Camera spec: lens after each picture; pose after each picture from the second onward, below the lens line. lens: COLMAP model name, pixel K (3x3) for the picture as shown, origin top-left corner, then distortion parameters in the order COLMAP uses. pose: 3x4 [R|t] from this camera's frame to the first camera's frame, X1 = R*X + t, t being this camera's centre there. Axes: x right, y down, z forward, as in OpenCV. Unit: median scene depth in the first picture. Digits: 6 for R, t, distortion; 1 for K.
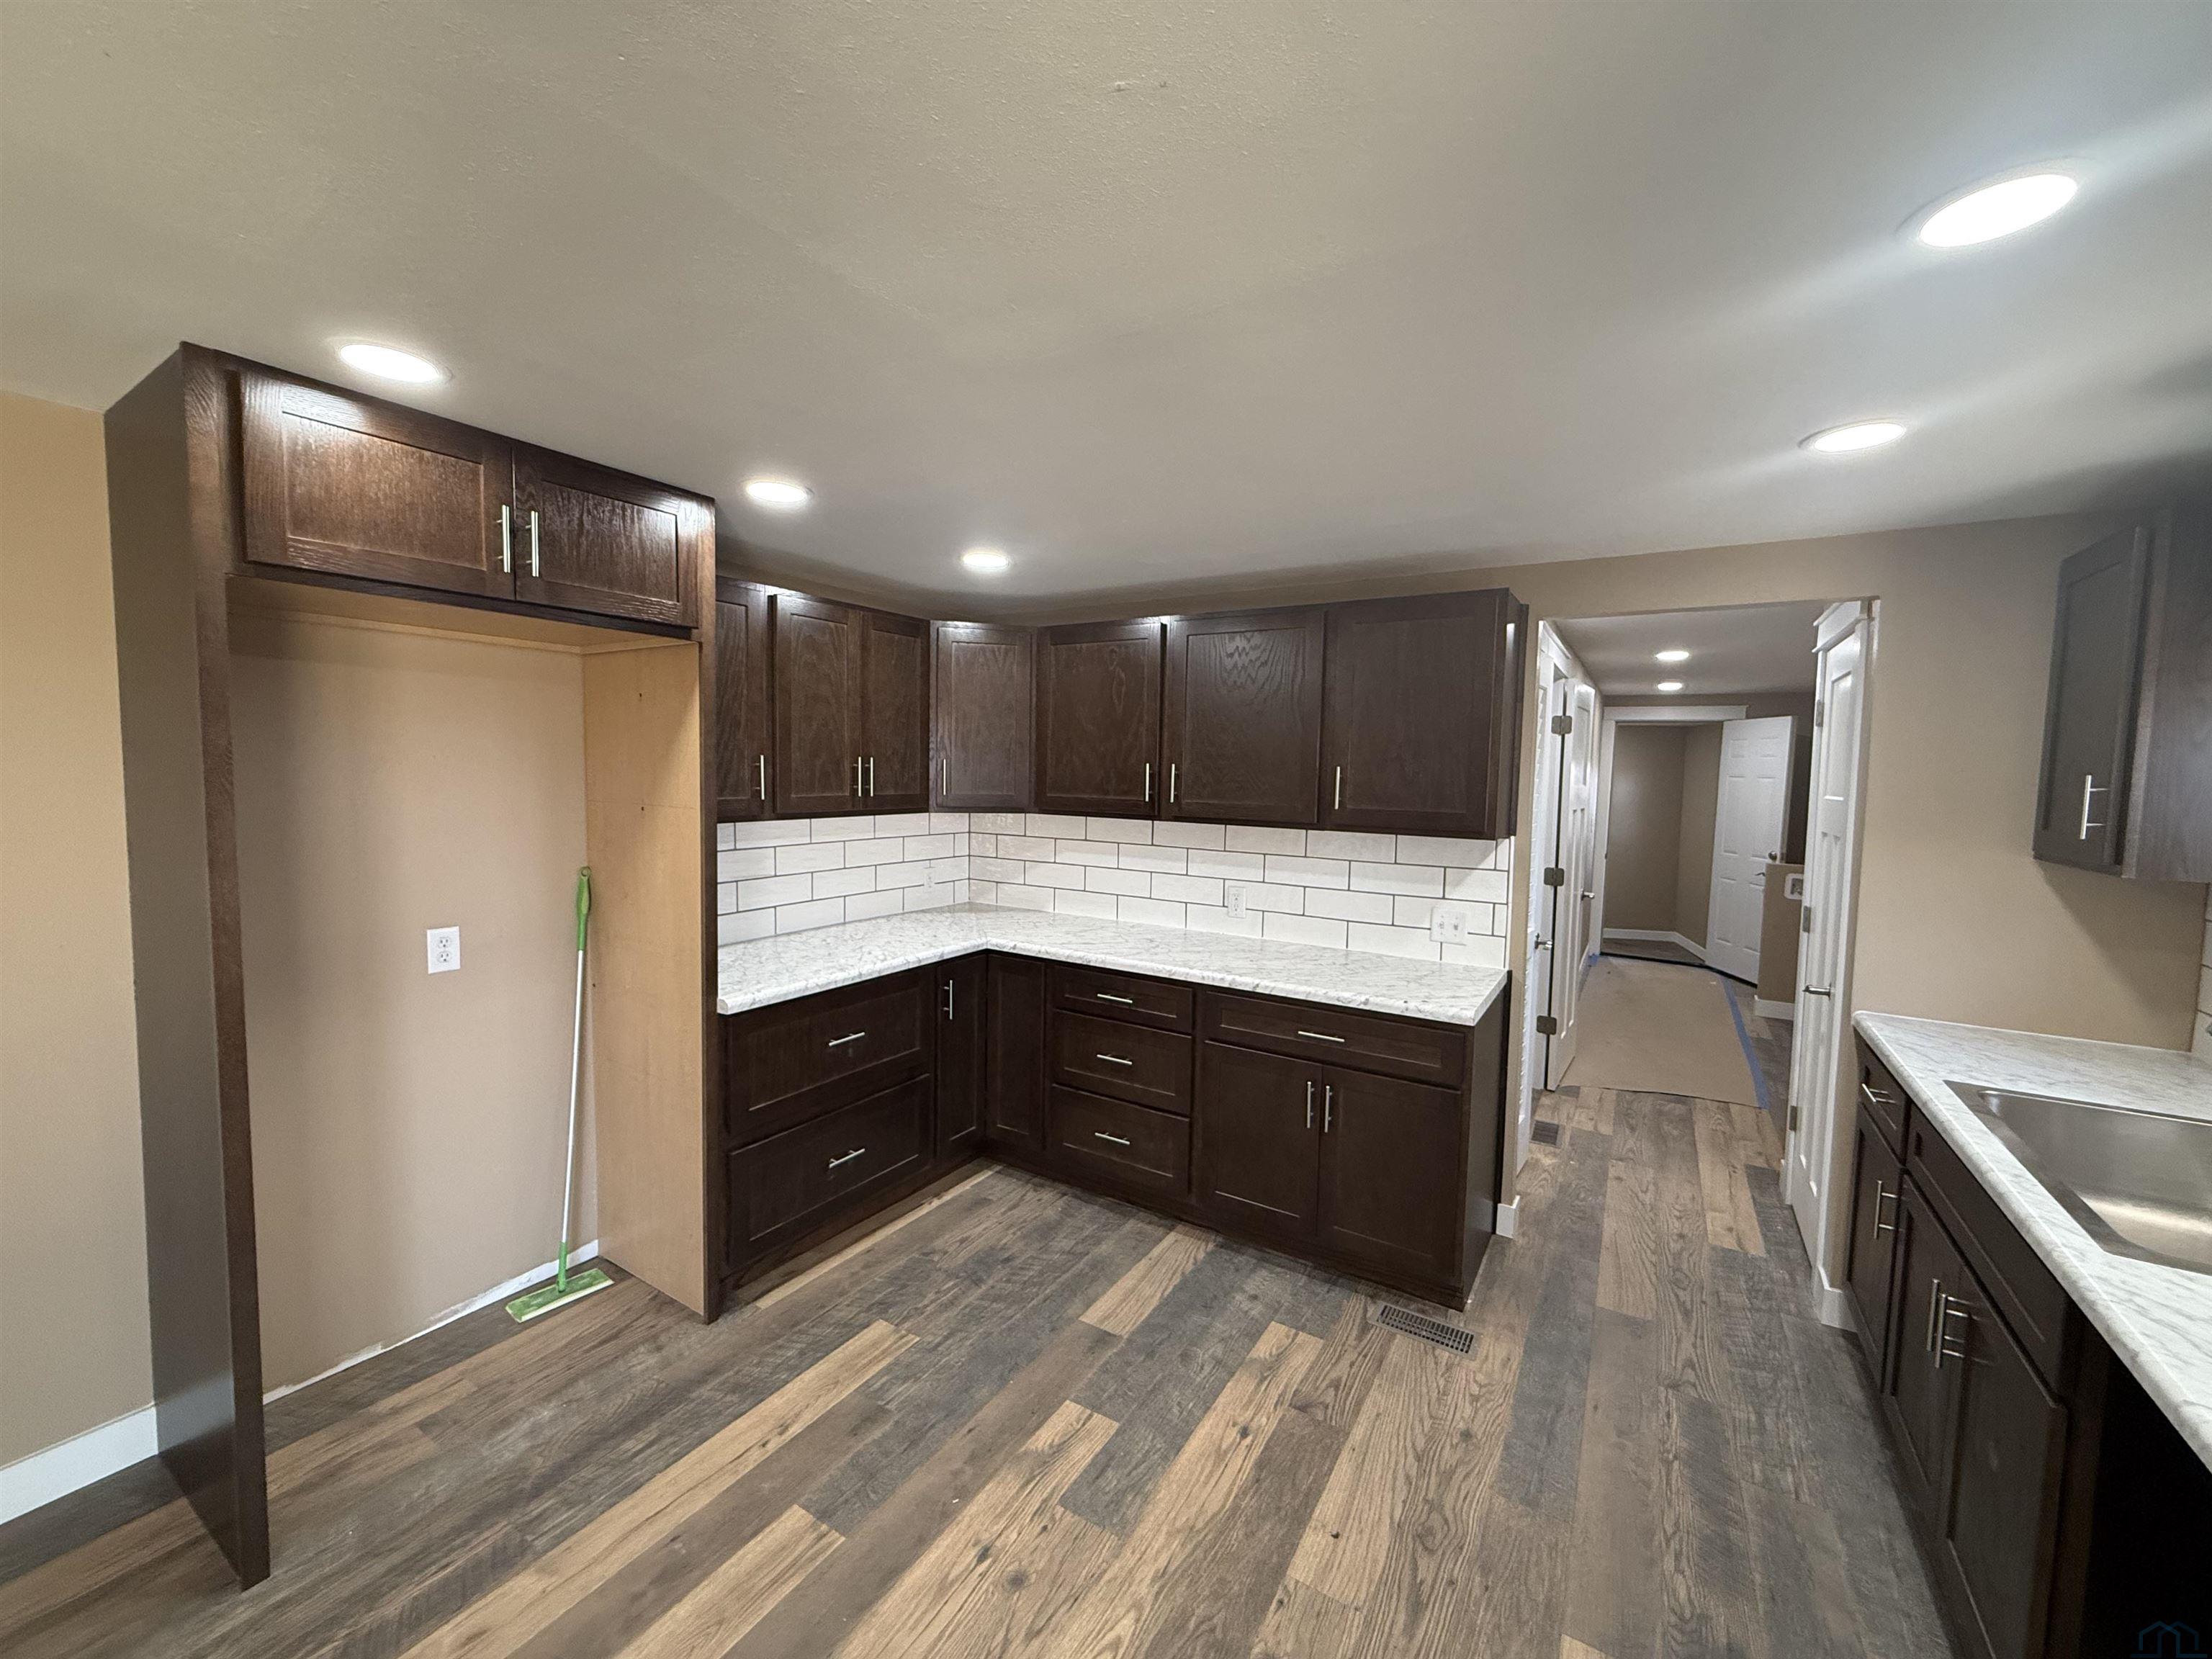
lens RADIAL K [[882.7, 0, 1100.5], [0, 882.7, 828.8], [0, 0, 1]] dist [0.000109, 0.000165]
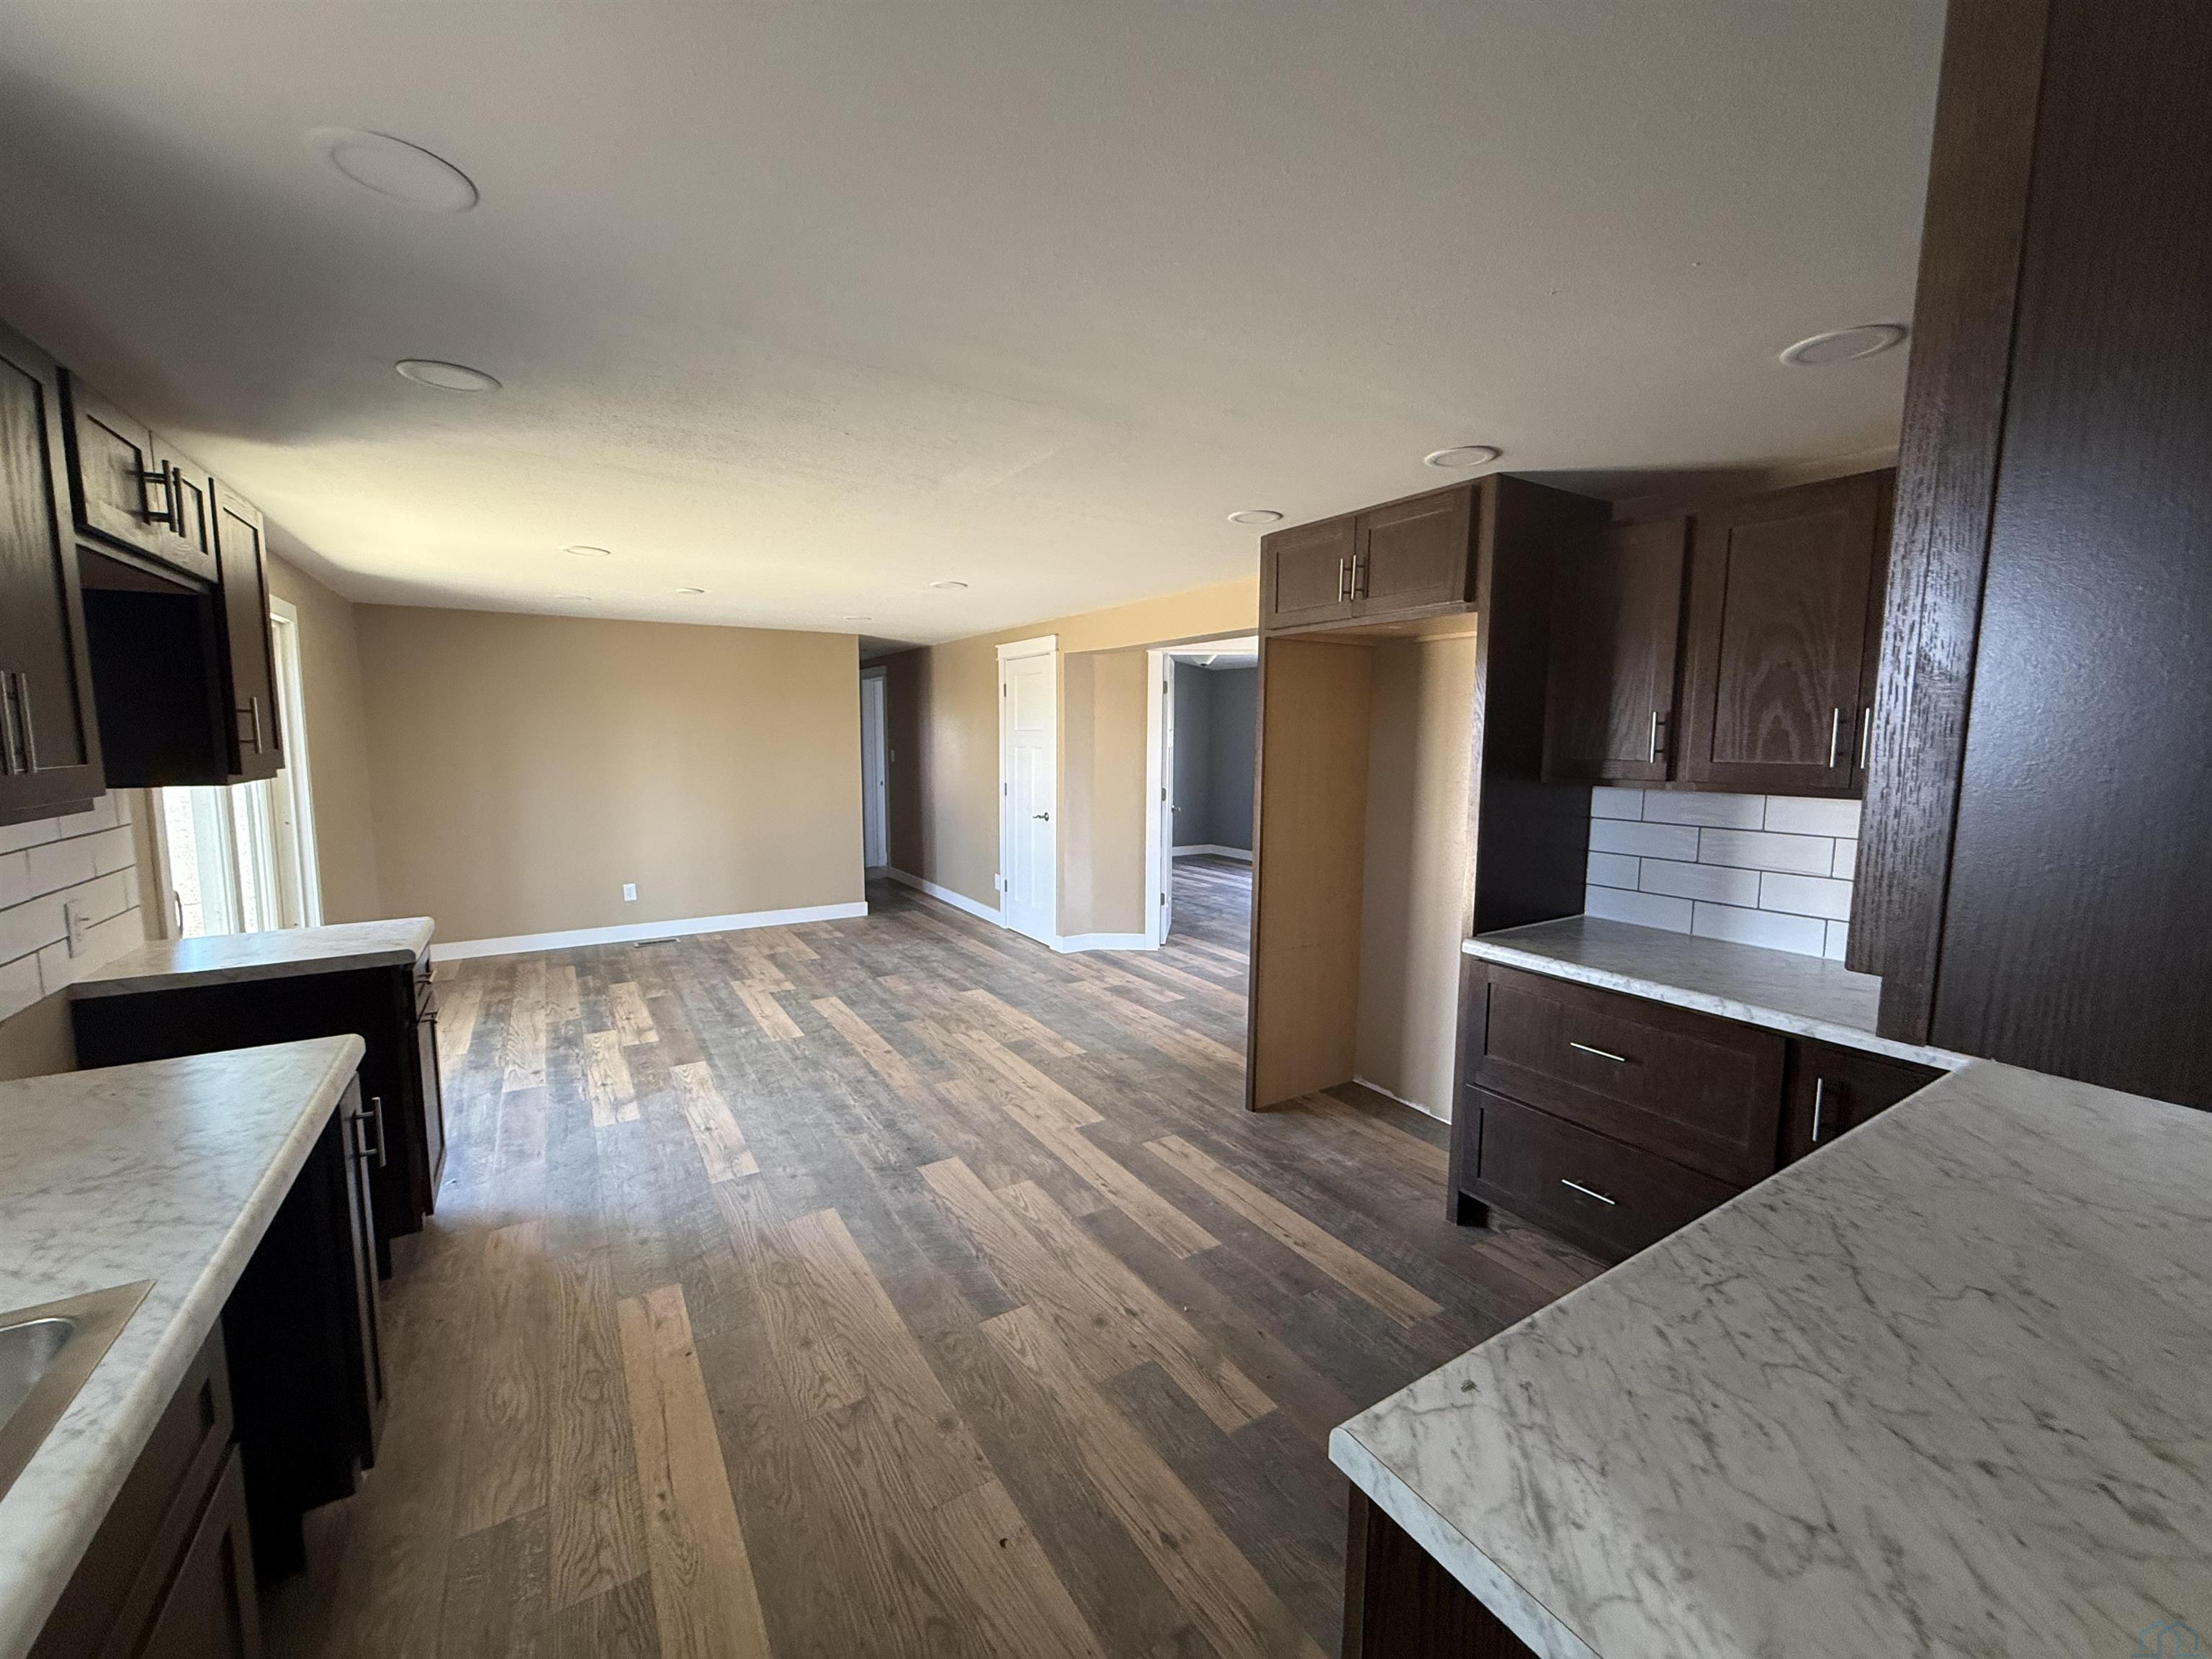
lens RADIAL K [[882.7, 0, 1100.5], [0, 882.7, 828.8], [0, 0, 1]] dist [0.000109, 0.000165]
pose [[-0.438247, 0.076905, -0.895559, 0.830505], [-0.077303, 0.989417, 0.122794, -0.043492], [0.895524, 0.123043, -0.427664, 1.173032]]
